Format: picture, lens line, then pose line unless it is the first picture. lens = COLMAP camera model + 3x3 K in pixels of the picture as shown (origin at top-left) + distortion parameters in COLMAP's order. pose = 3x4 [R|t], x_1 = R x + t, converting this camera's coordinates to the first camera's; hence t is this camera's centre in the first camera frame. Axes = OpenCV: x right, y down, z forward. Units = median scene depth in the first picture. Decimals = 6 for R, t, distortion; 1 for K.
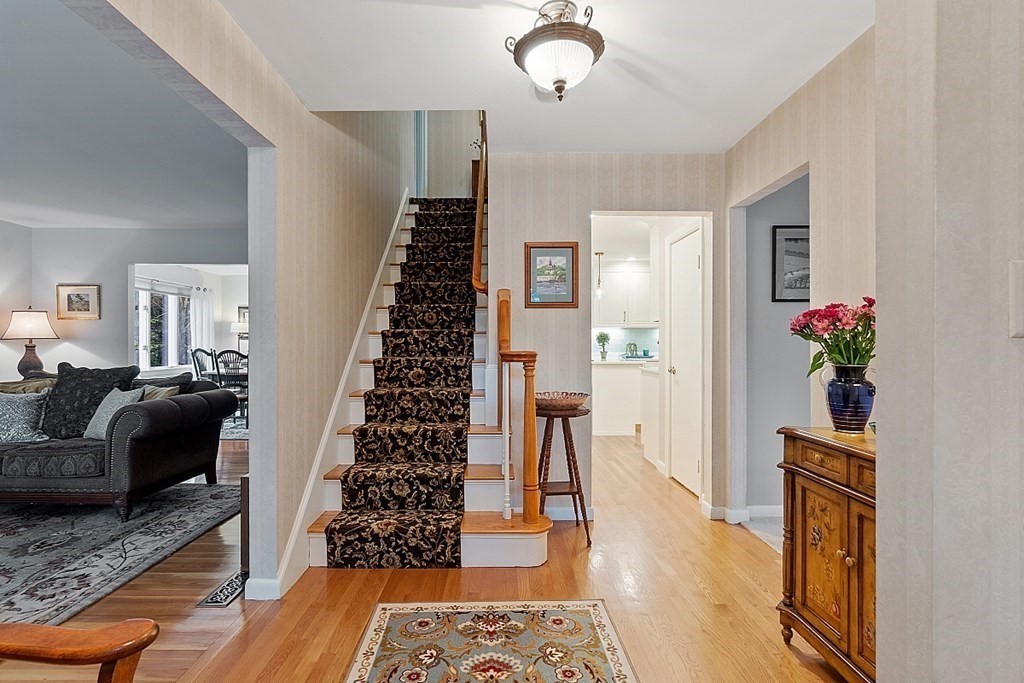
lens RADIAL K [[508.0, 0, 508.6], [0, 508.0, 337.1], [0, 0, 1]] dist [0.000649, 0.000139]
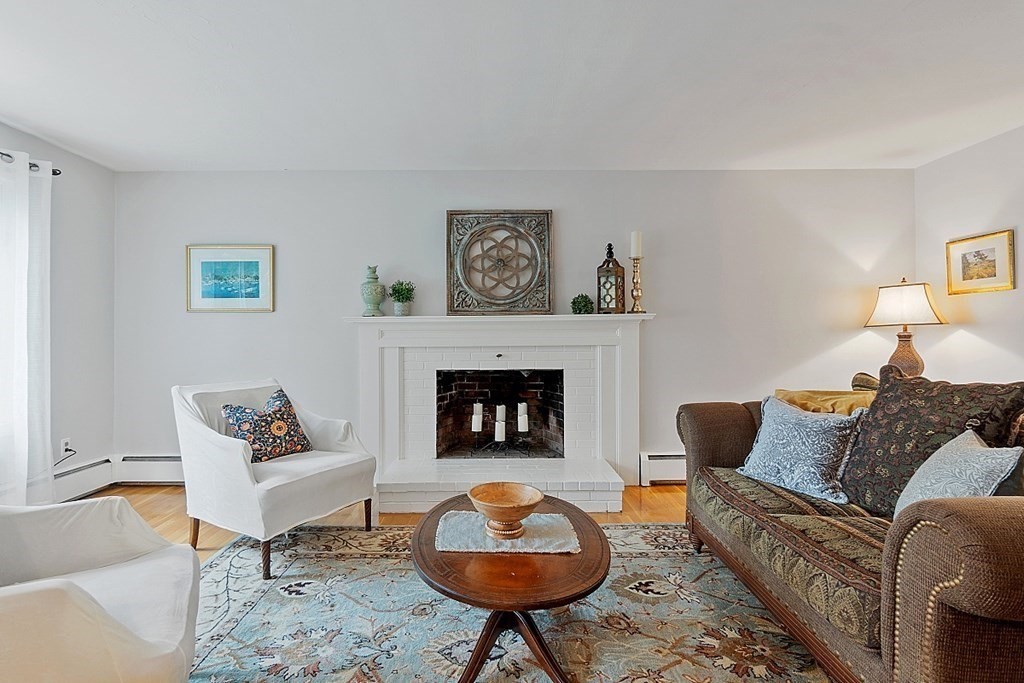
lens RADIAL K [[508.0, 0, 508.6], [0, 508.0, 337.1], [0, 0, 1]] dist [0.000649, 0.000139]
pose [[0.016136, 0.002337, -0.999867, -0.254944], [0.019537, 0.999806, 0.002652, 0.007371], [0.999679, -0.019577, 0.016087, 0.448456]]
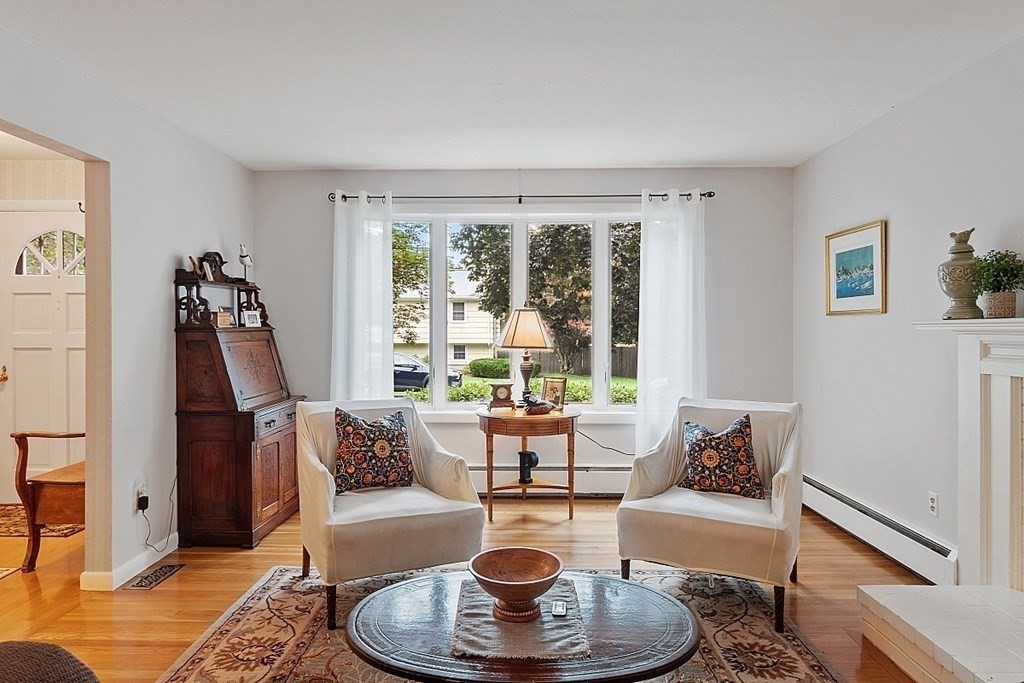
lens RADIAL K [[726.3, 0, 512.9], [0, 726.3, 338.4], [0, 0, 1]] dist [-0.003447, 0.002092]
pose [[-0.999235, 0.001585, 0.039076, -0.534552], [0.001563, 0.999999, -0.000574, -0.003978], [-0.039077, -0.000513, -0.999236, 0.760415]]
